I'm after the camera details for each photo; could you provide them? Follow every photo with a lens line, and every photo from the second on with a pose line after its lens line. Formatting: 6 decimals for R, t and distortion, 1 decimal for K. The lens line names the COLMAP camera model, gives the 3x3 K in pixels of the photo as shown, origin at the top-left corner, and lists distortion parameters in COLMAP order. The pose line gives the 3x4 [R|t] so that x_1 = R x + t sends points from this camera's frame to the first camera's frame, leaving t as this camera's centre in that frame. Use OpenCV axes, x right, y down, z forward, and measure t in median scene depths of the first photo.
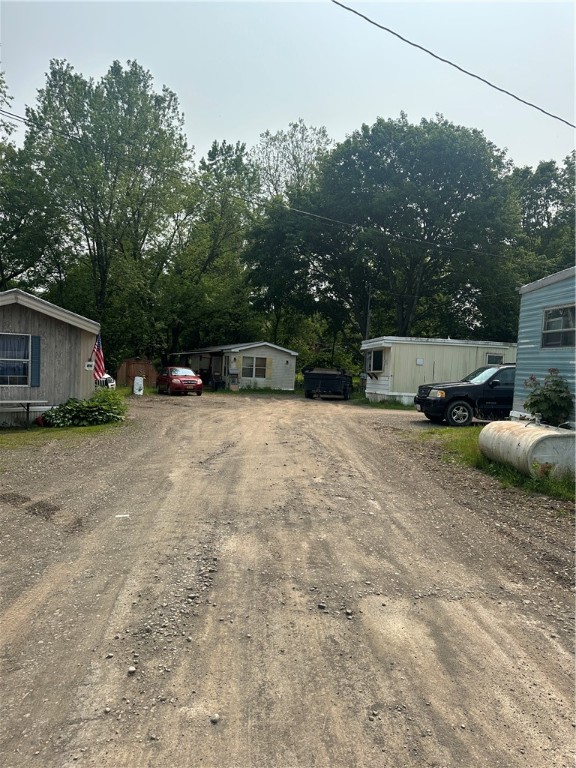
lens RADIAL K [[522.8, 0, 291.6], [0, 522.8, 409.6], [0, 0, 1]] dist [0.002970, -0.064724]
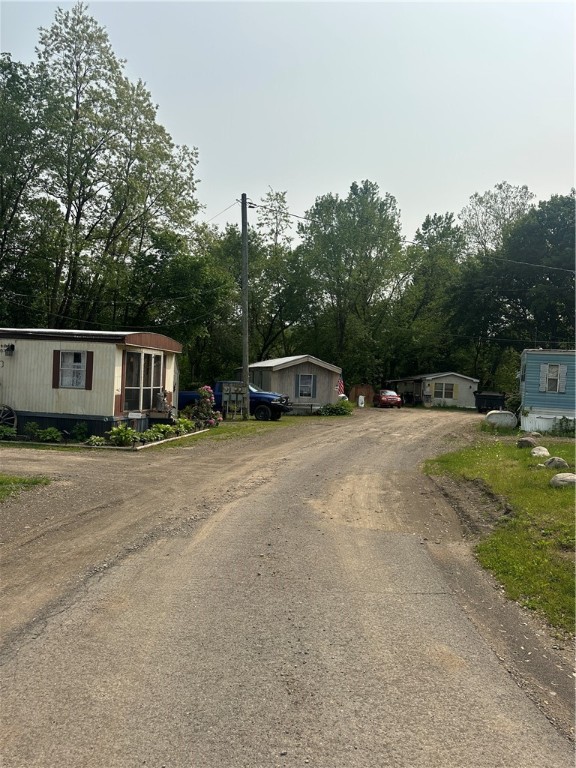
lens RADIAL K [[522.8, 0, 291.6], [0, 522.8, 409.6], [0, 0, 1]] dist [0.002970, -0.064724]
pose [[0.908492, 0.021902, -0.417327, 0.139101], [-0.040877, 0.998494, -0.036584, 0.035716], [0.415898, 0.050295, 0.908020, -0.416259]]
